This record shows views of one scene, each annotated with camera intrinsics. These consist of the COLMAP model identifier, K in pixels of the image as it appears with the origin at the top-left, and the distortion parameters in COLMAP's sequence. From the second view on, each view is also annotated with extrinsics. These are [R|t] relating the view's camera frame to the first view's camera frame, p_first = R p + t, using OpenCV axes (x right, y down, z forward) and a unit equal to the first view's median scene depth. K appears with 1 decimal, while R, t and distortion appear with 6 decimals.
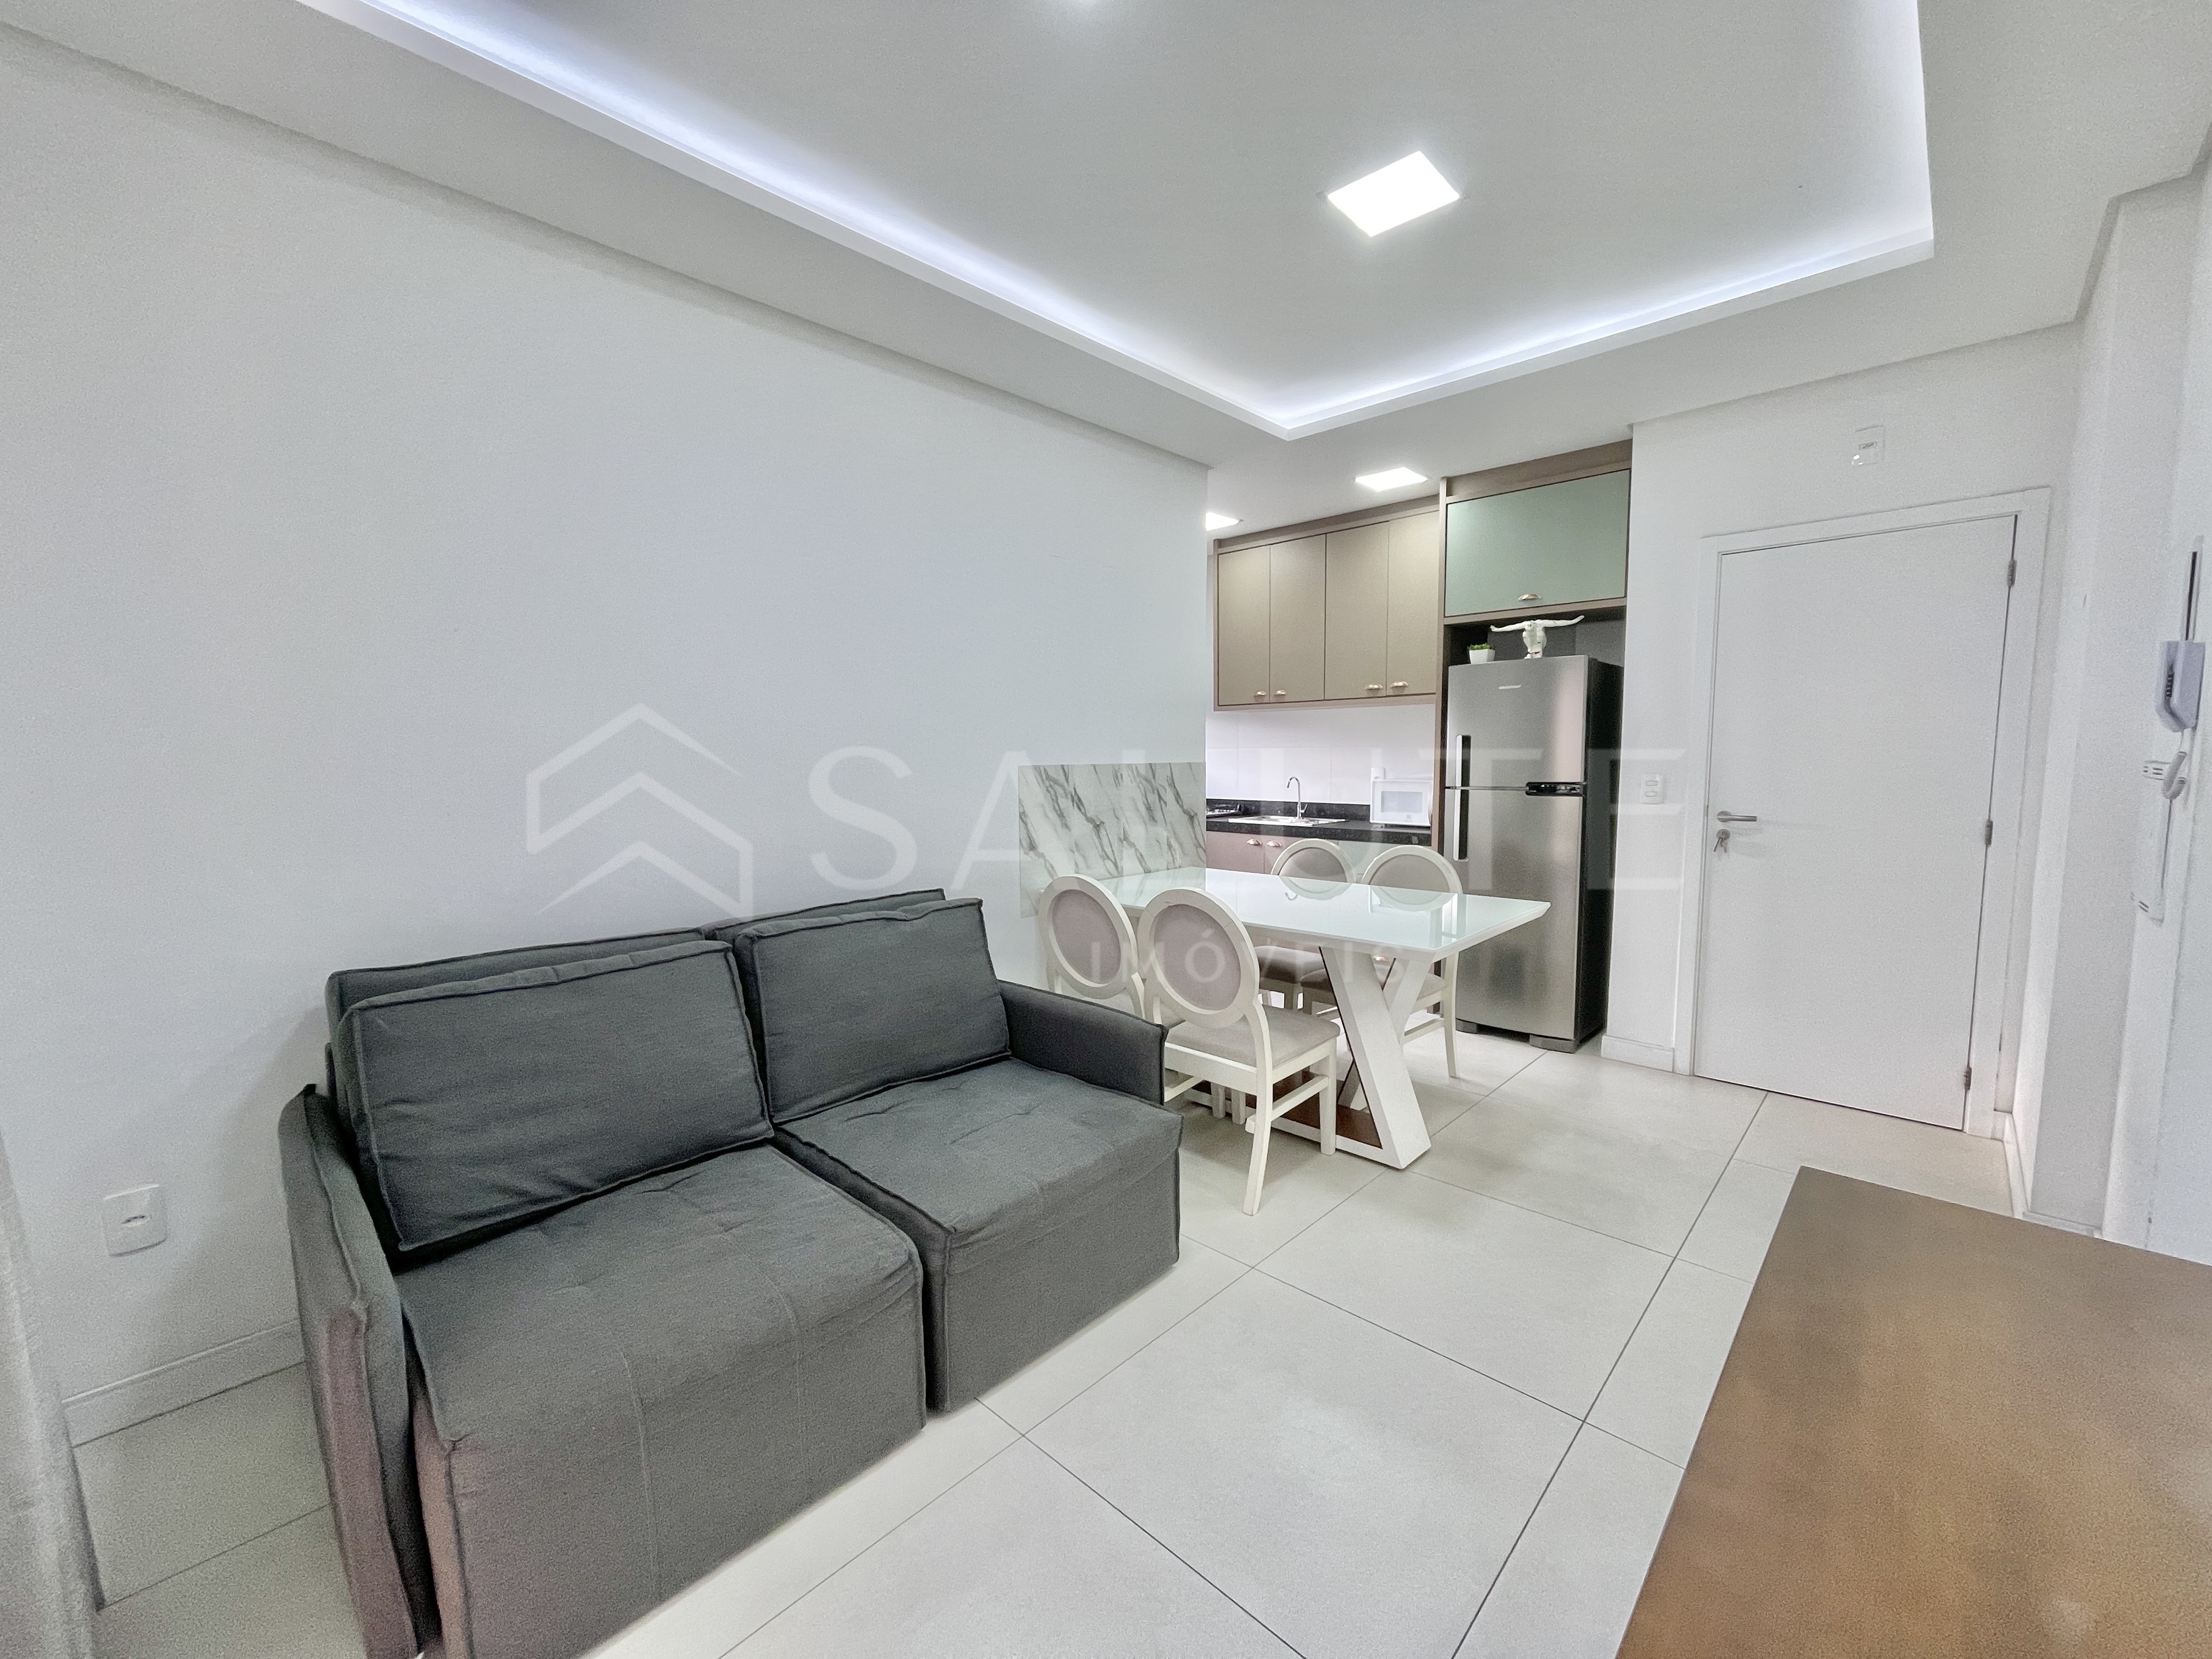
lens RADIAL K [[869.9, 0, 1063.3], [0, 869.9, 828.1], [0, 0, 1]] dist [-0.000406, 0.000012]
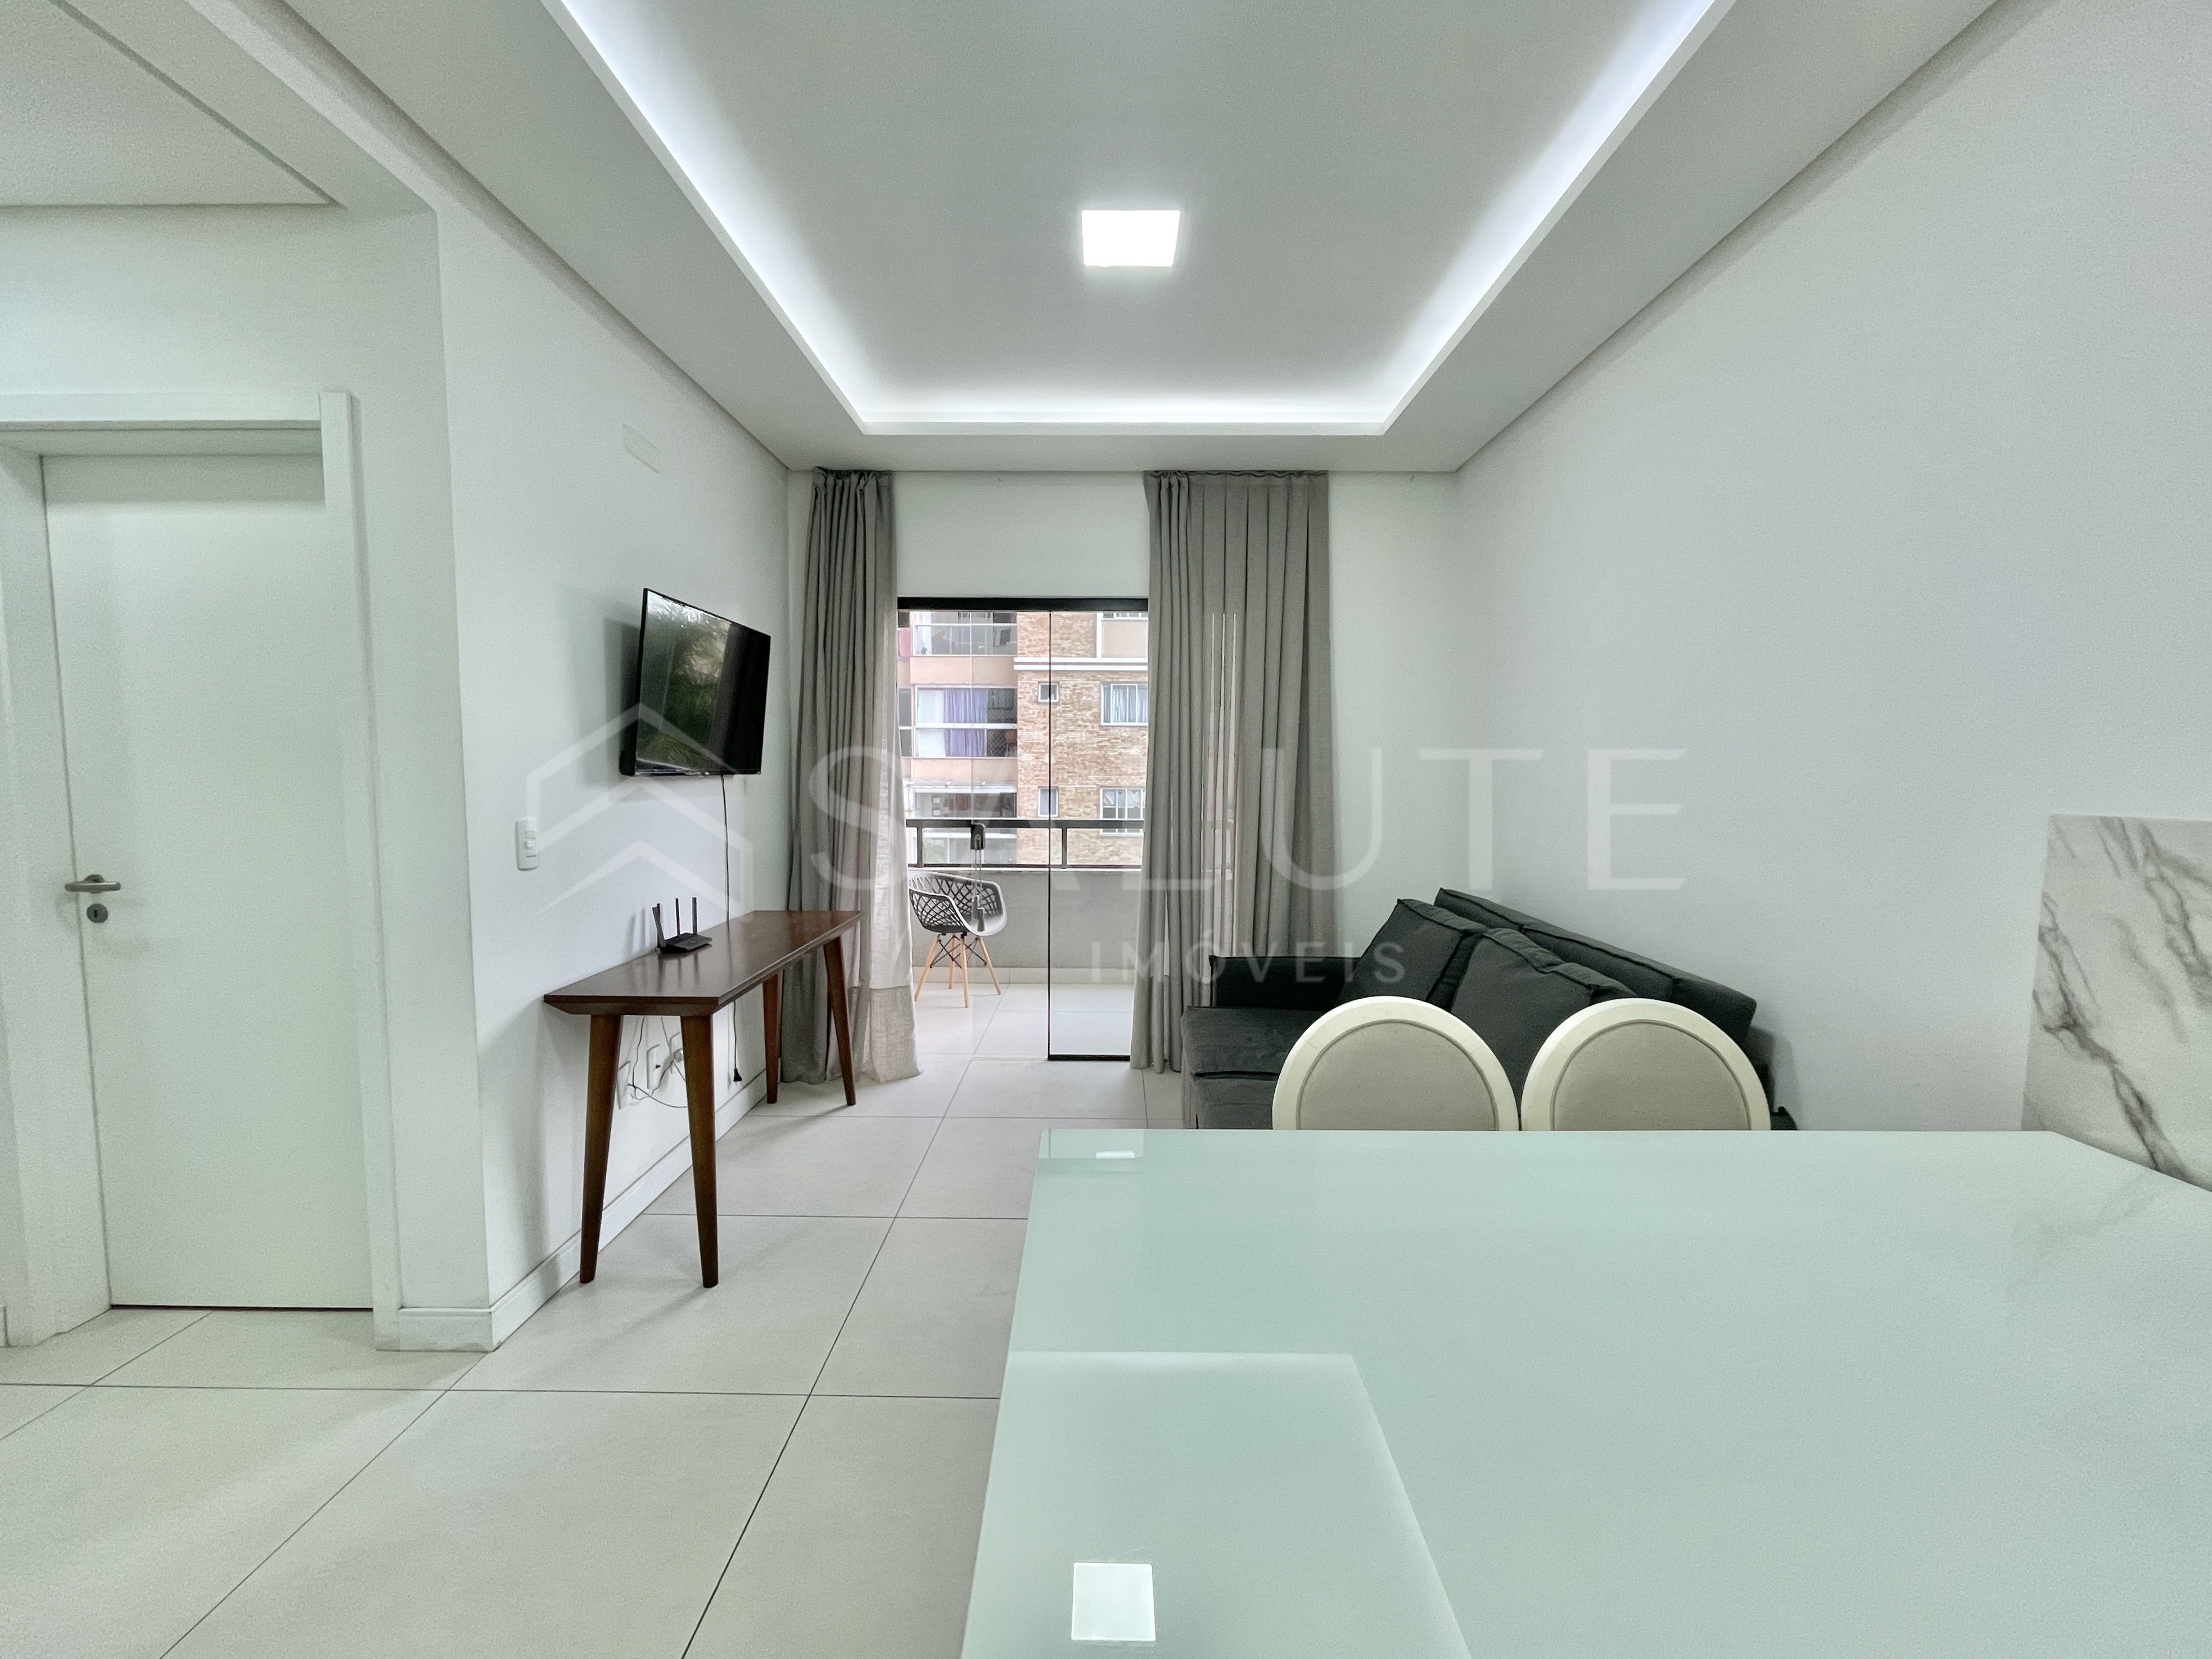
lens RADIAL K [[911.7, 0, 1097.1], [0, 911.7, 836.6], [0, 0, 1]] dist [-0.002158, -0.000167]
pose [[-0.723531, 0.056801, -0.687951, 0.506321], [-0.055005, 0.988696, 0.139482, -0.085281], [0.688097, 0.138760, -0.712228, 0.885115]]
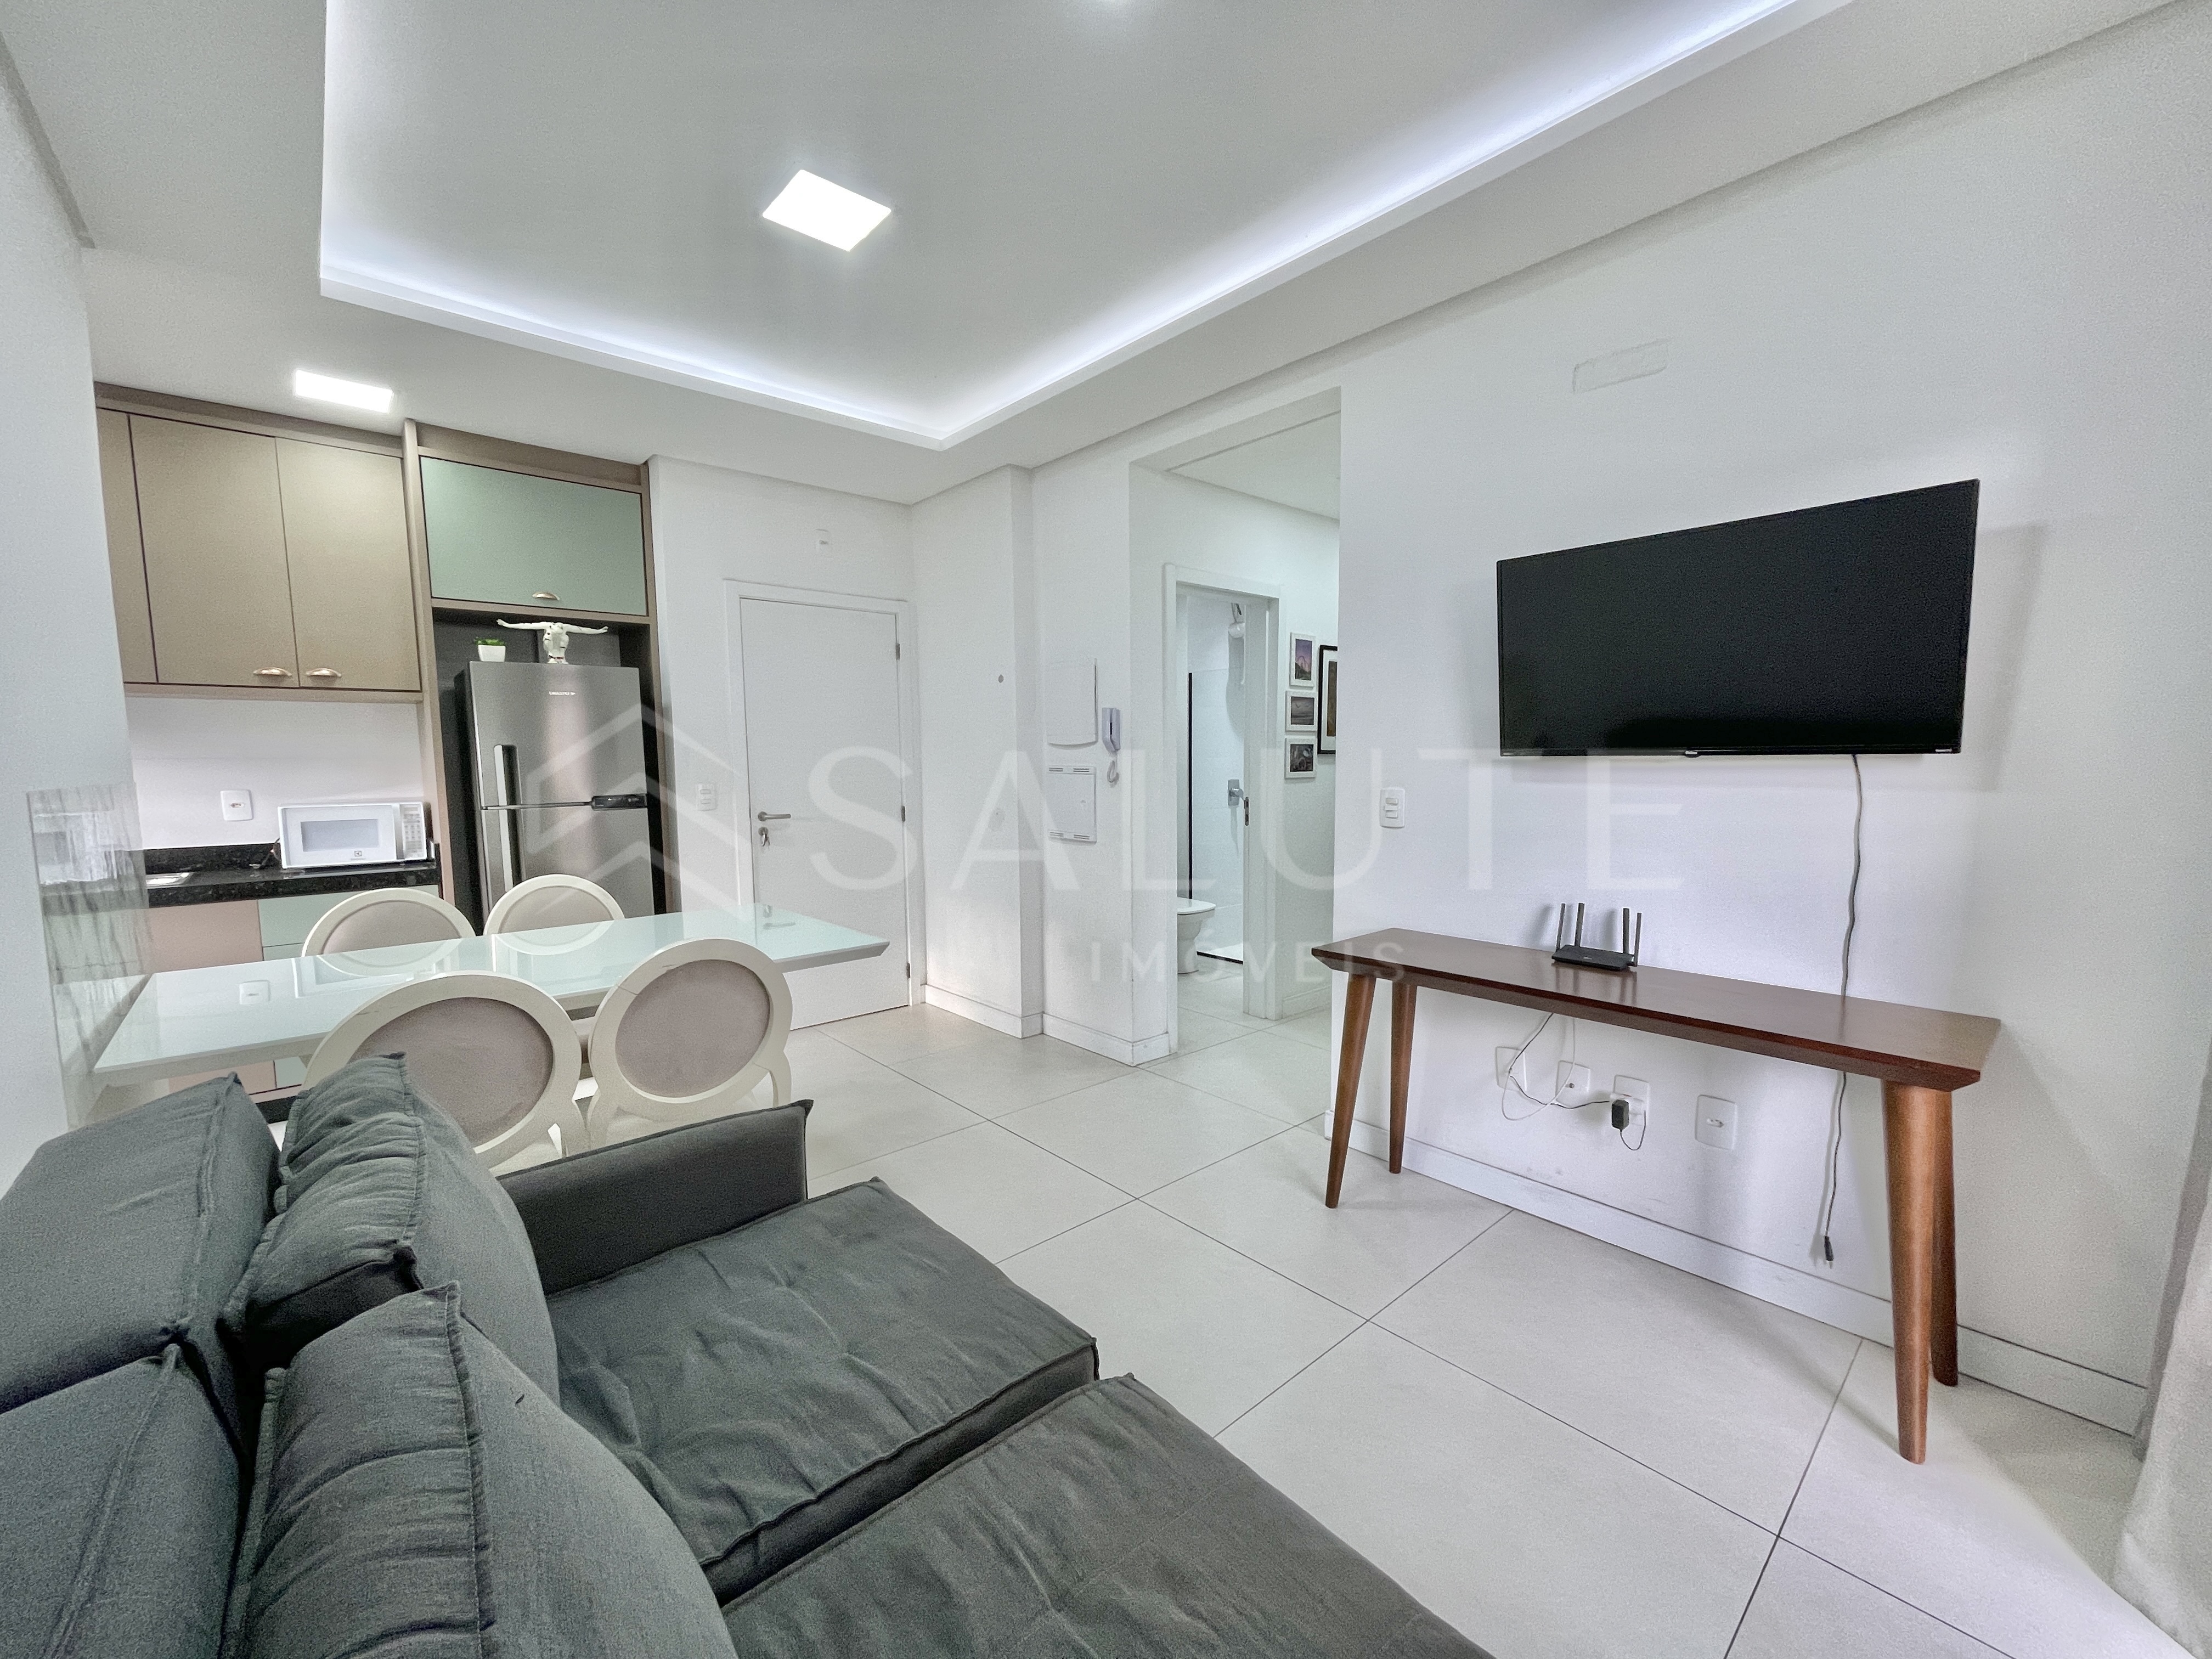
lens RADIAL K [[892.7, 0, 1101.8], [0, 892.7, 835.9], [0, 0, 1]] dist [-0.001886, -0.000061]
pose [[0.077262, -0.083766, 0.993486, -0.403967], [0.093227, 0.992705, 0.076450, -0.034113], [-0.992643, 0.086713, 0.084508, 0.389119]]
